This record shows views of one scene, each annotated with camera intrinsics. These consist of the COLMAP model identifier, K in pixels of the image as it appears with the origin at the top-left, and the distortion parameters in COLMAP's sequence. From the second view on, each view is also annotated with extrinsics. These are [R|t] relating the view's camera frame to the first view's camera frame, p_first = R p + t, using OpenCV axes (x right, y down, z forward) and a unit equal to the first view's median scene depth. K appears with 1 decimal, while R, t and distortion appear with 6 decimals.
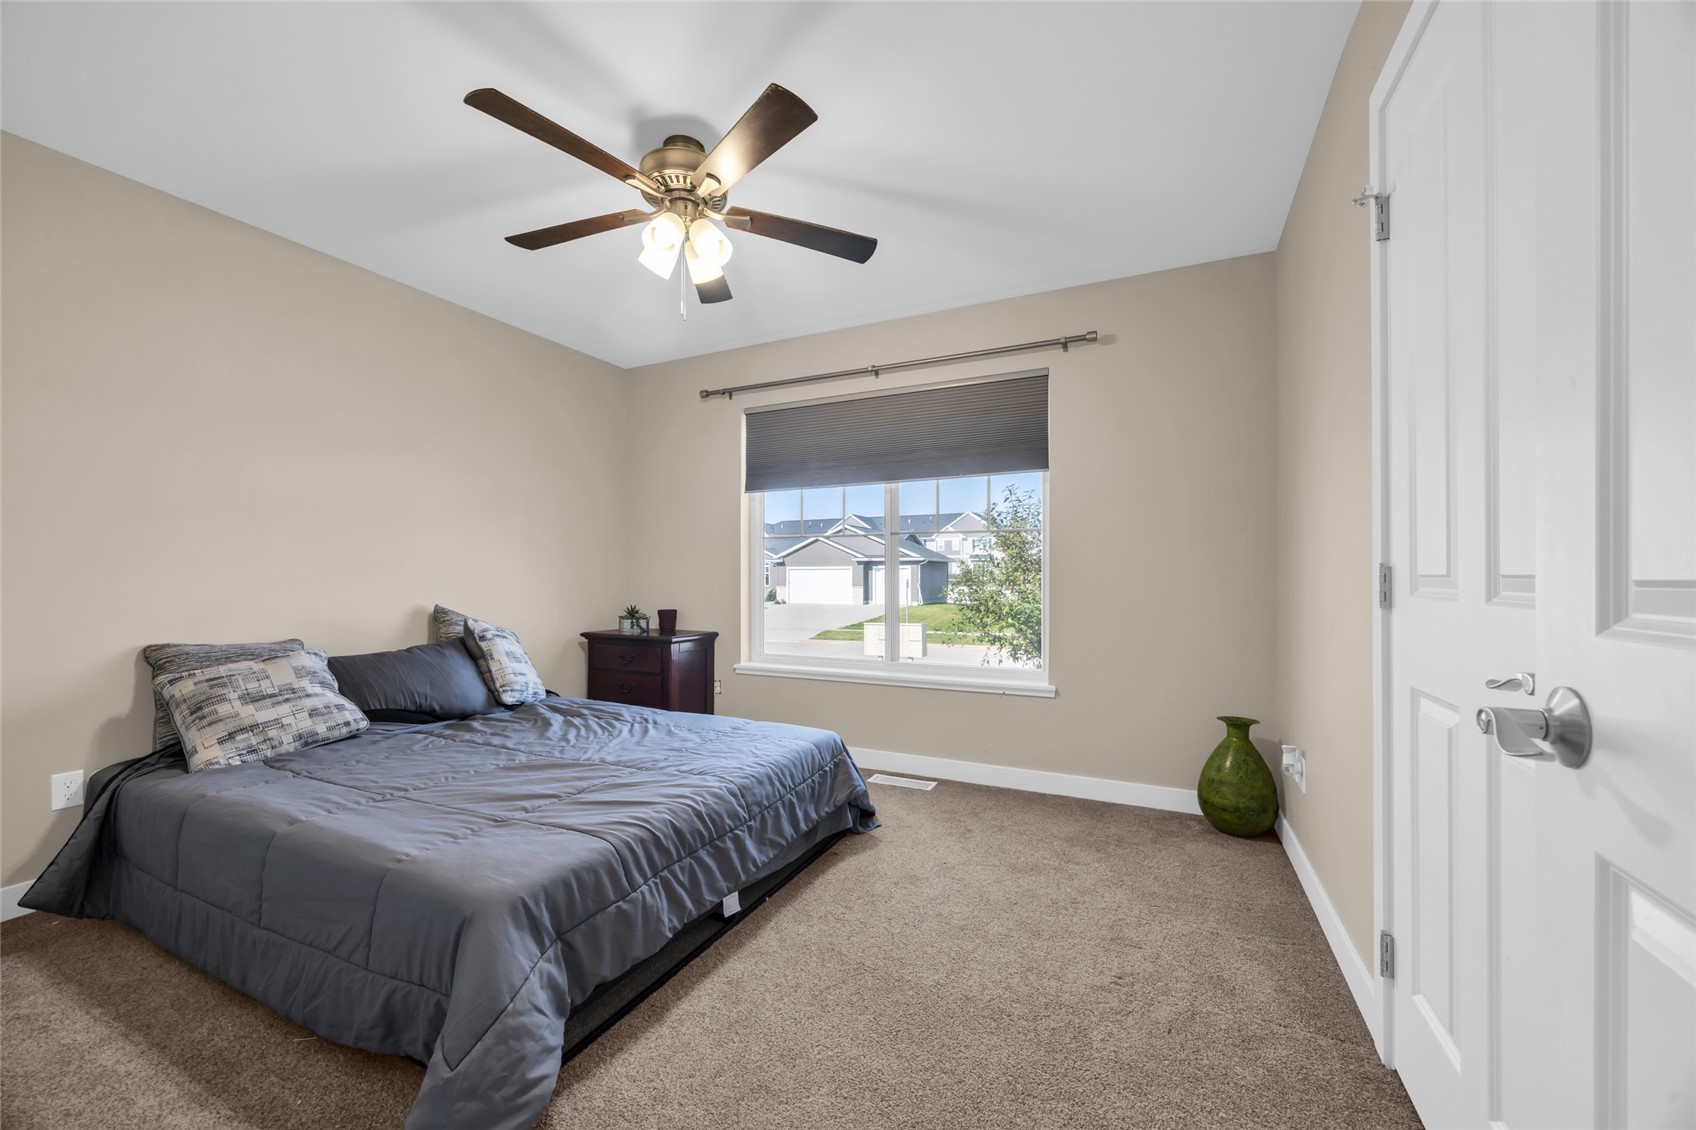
lens RADIAL K [[654.3, 0, 845.4], [0, 654.3, 571.2], [0, 0, 1]] dist [-0.000735, -0.000213]
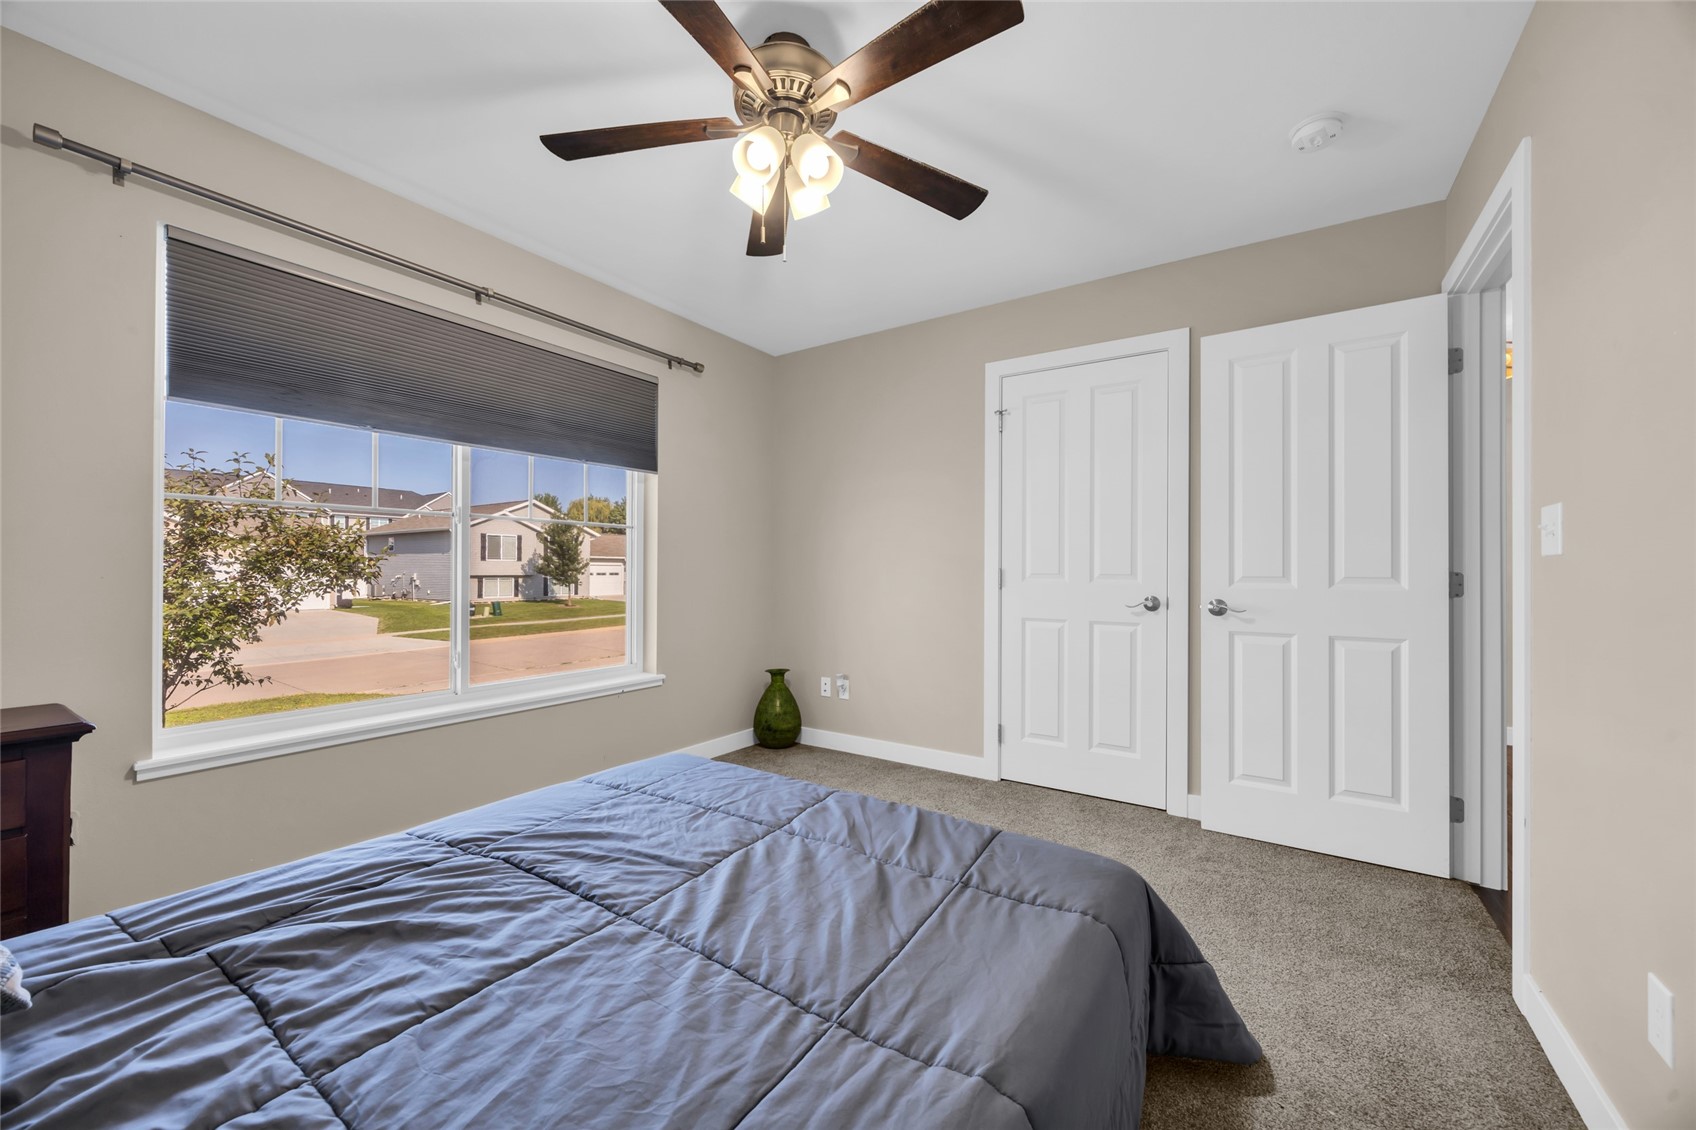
lens RADIAL K [[654.3, 0, 846.2], [0, 654.3, 567.0], [0, 0, 1]] dist [-0.000735, -0.000213]
pose [[0.133465, 0.006259, 0.991034, -0.842180], [-0.007370, 0.999959, -0.005323, 0.002615], [-0.991026, -0.006594, 0.133506, 0.656765]]
